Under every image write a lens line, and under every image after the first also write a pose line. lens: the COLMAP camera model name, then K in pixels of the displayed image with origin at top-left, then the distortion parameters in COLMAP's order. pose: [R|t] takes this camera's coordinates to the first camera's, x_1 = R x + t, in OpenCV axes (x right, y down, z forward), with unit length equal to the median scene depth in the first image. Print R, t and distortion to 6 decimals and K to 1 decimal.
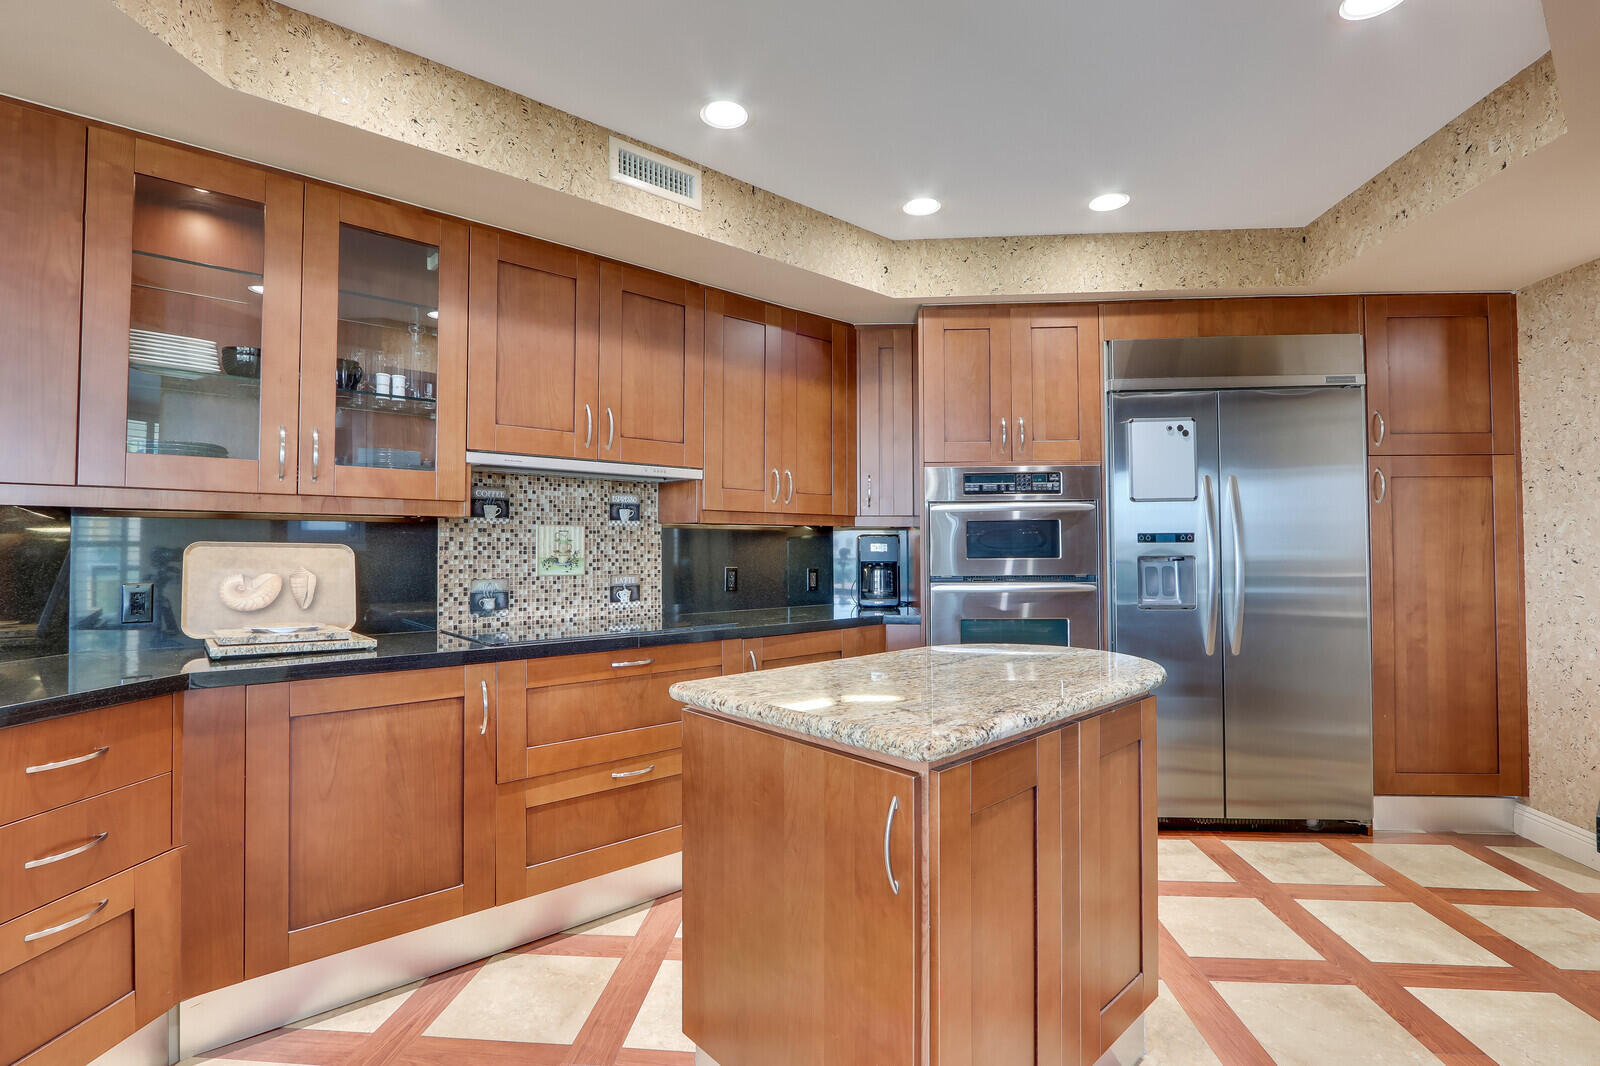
lens RADIAL K [[752.4, 0, 790.3], [0, 752.4, 539.0], [0, 0, 1]] dist [-0.018231, 0.003741]
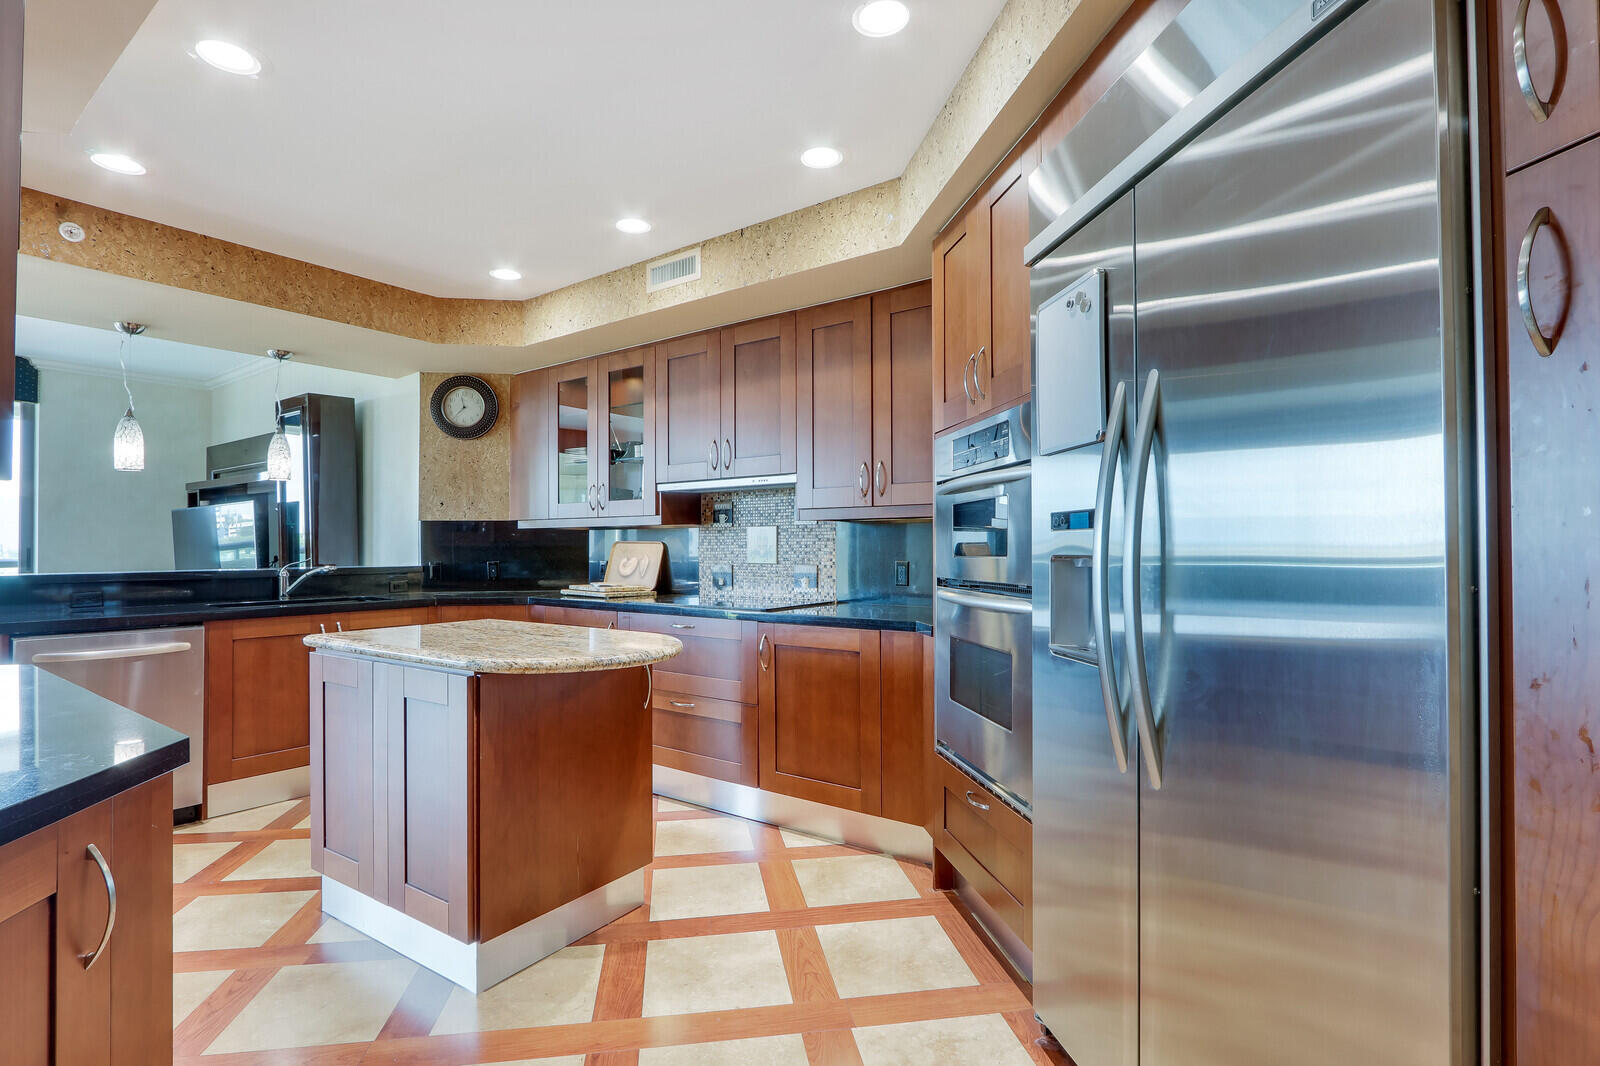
lens RADIAL K [[752.4, 0, 773.2], [0, 752.4, 542.0], [0, 0, 1]] dist [-0.018231, 0.003741]
pose [[0.224505, 0.001728, -0.974471, 1.046534], [0.023755, 0.999692, 0.007245, 0.000906], [0.974183, -0.024776, 0.224395, 0.753493]]
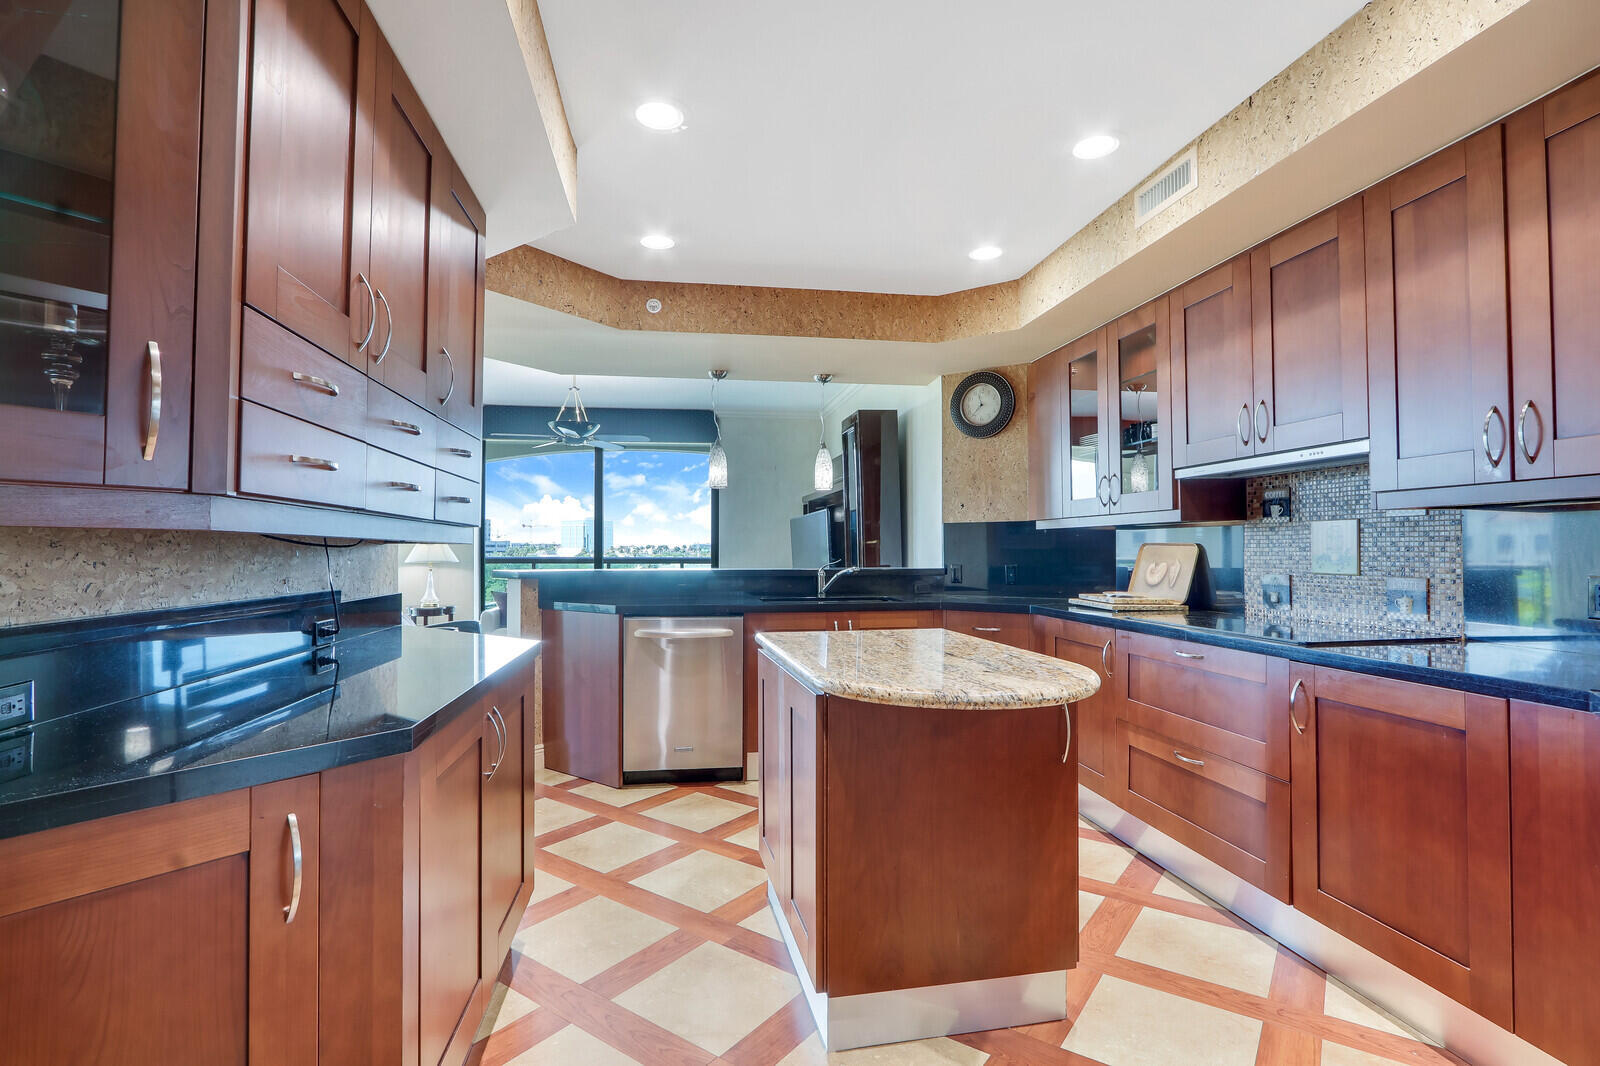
lens RADIAL K [[752.4, 0, 805.2], [0, 752.4, 535.7], [0, 0, 1]] dist [-0.018231, 0.003741]
pose [[-0.507195, -0.006998, -0.861803, 0.850111], [0.025638, 0.999402, -0.023204, 0.006025], [0.861450, -0.033864, -0.506712, 0.947175]]
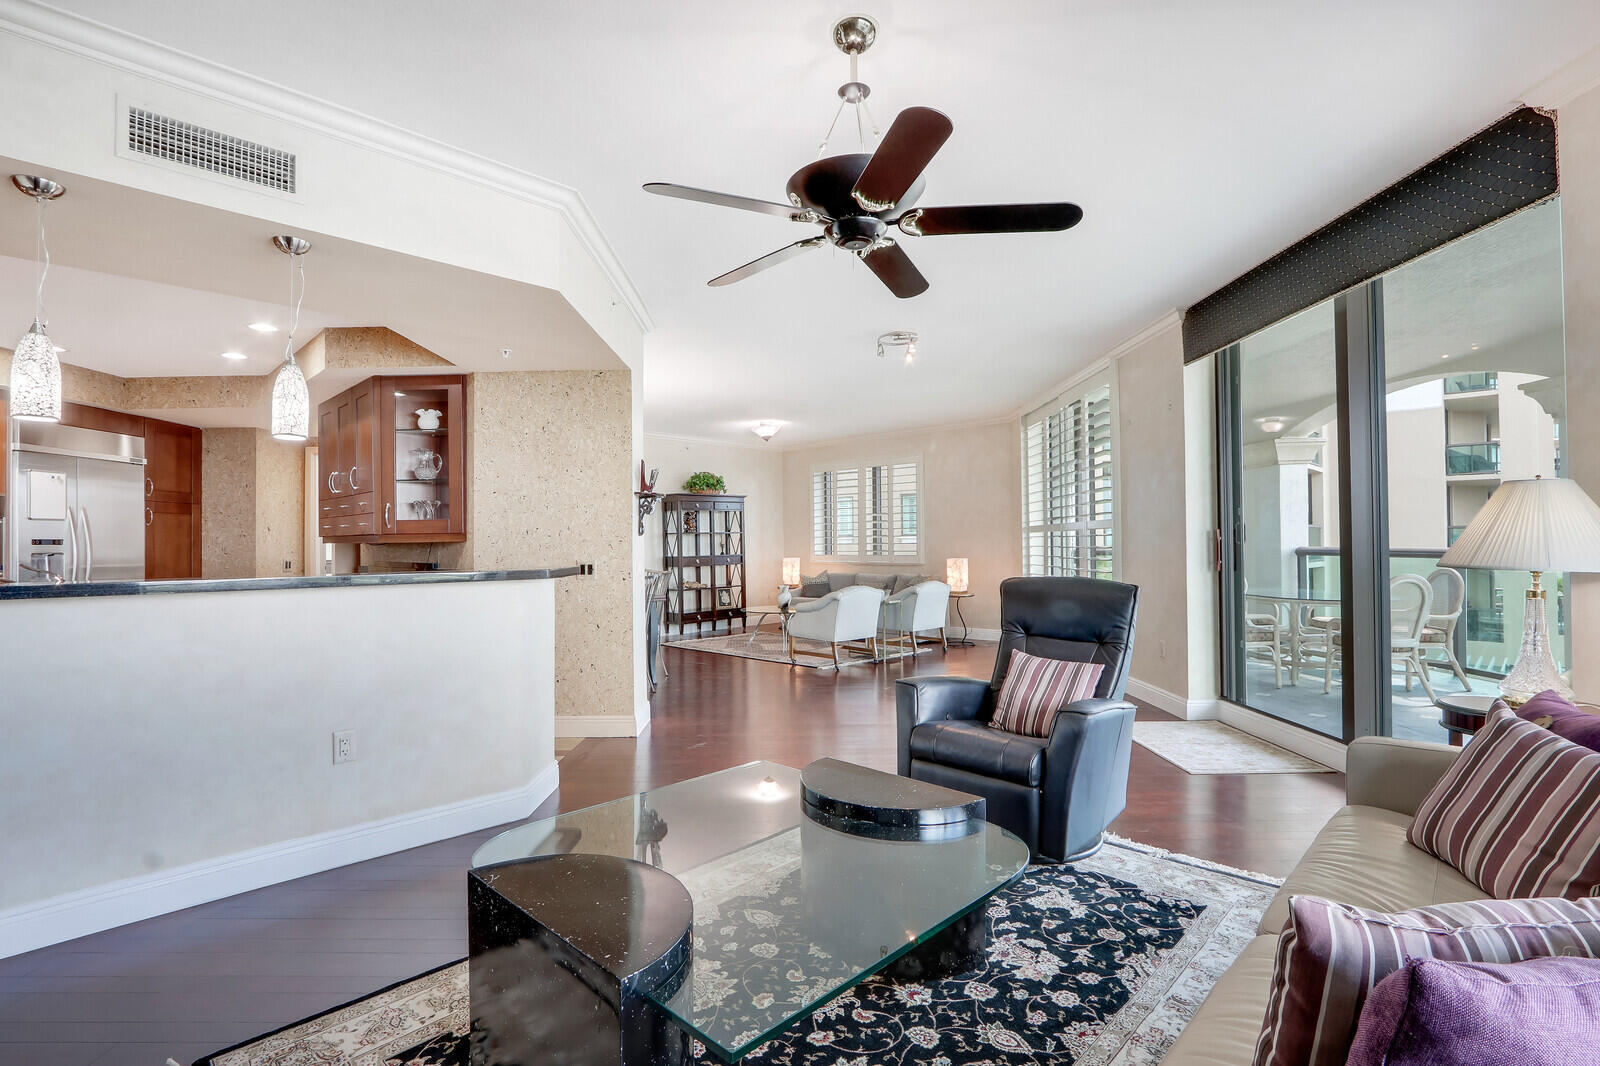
lens RADIAL K [[752.4, 0, 812.5], [0, 752.4, 525.6], [0, 0, 1]] dist [-0.018231, 0.003741]
pose [[-0.106560, 0.025982, 0.993967, -1.429812], [-0.020595, 0.999386, -0.028332, -0.028604], [-0.994093, -0.023490, -0.105960, -0.572102]]
